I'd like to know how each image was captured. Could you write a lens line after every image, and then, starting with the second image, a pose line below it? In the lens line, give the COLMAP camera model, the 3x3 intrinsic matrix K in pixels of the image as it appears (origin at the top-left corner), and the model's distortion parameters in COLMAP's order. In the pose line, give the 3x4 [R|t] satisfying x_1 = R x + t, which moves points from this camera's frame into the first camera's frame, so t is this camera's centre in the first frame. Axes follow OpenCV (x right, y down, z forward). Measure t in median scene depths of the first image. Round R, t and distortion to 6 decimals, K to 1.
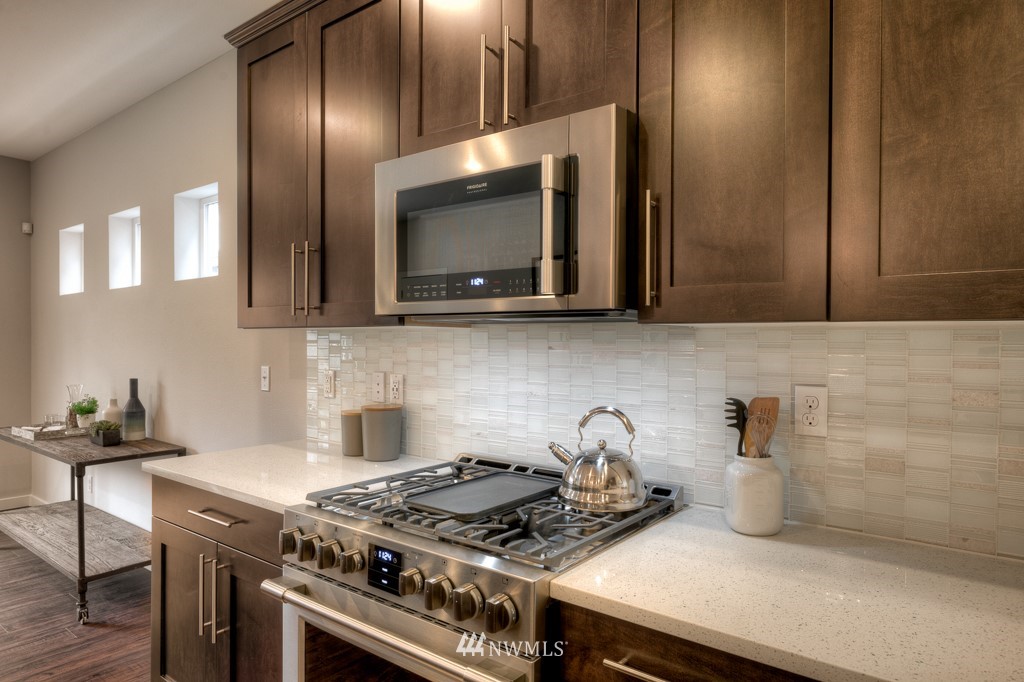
lens RADIAL K [[625.9, 0, 512.0], [0, 625.9, 341.0], [0, 0, 1]] dist [0.002724, 0.000855]
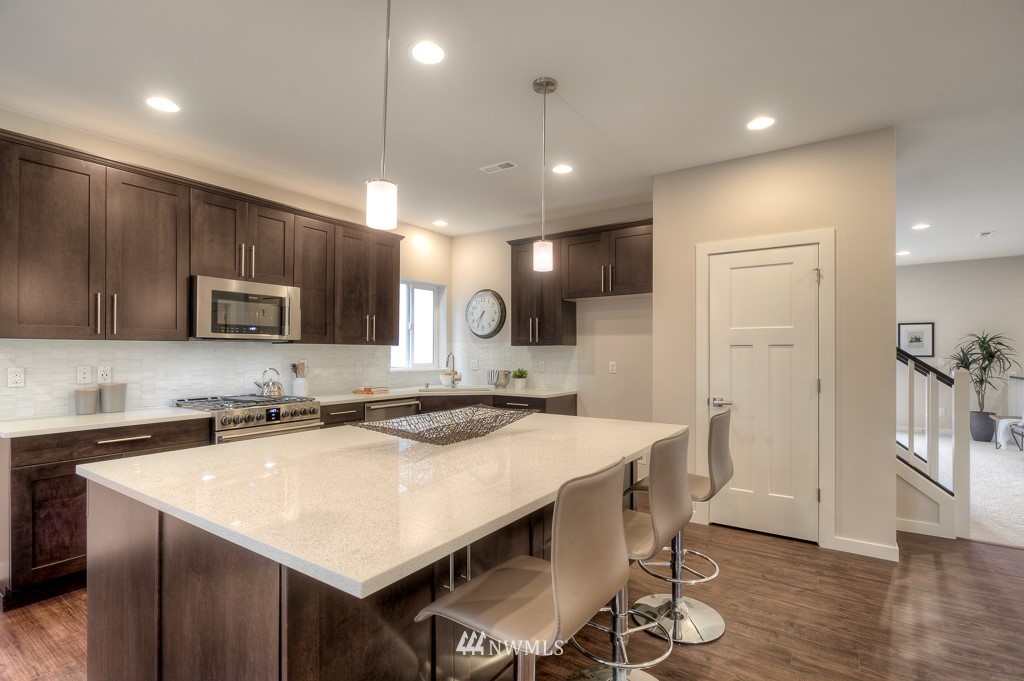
lens RADIAL K [[486.2, 0, 515.7], [0, 486.2, 346.8], [0, 0, 1]] dist [-0.000535, 0.000213]
pose [[-0.067652, 0.004121, 0.997700, -2.420045], [-0.000628, 0.999991, -0.004173, 0.002974], [-0.997709, -0.000909, -0.067649, -0.117936]]
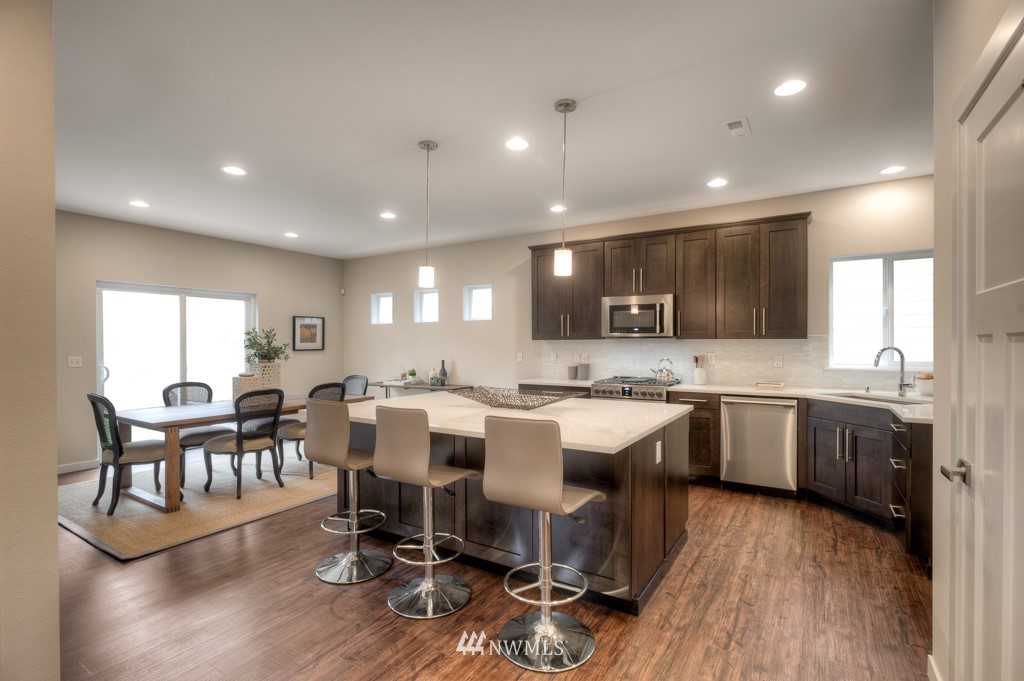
lens RADIAL K [[486.2, 0, 515.7], [0, 486.2, 346.8], [0, 0, 1]] dist [-0.000535, 0.000213]
pose [[0.993455, -0.007876, 0.113955, -1.193223], [0.007352, 0.999960, 0.005020, 0.000988], [-0.113990, -0.004150, 0.993473, -2.093441]]
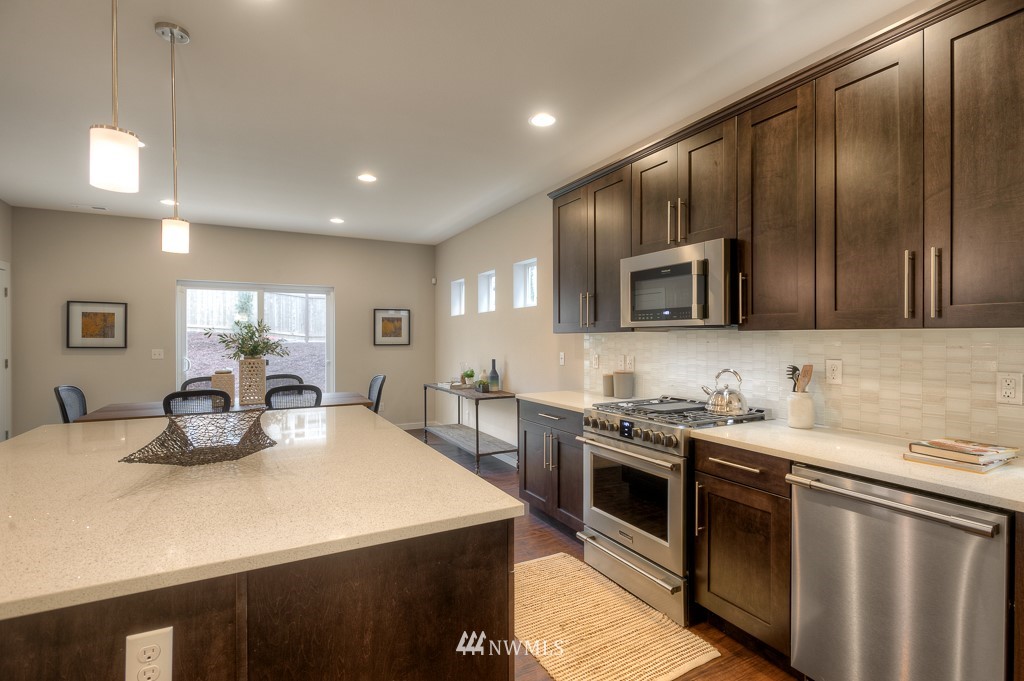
lens RADIAL K [[489.7, 0, 518.0], [0, 489.7, 338.6], [0, 0, 1]] dist [-0.000942, -0.000073]
pose [[0.918396, -0.004461, -0.395637, 0.145956], [0.003282, 0.999988, -0.003657, 0.003887], [0.395649, 0.002060, 0.918400, -0.808816]]
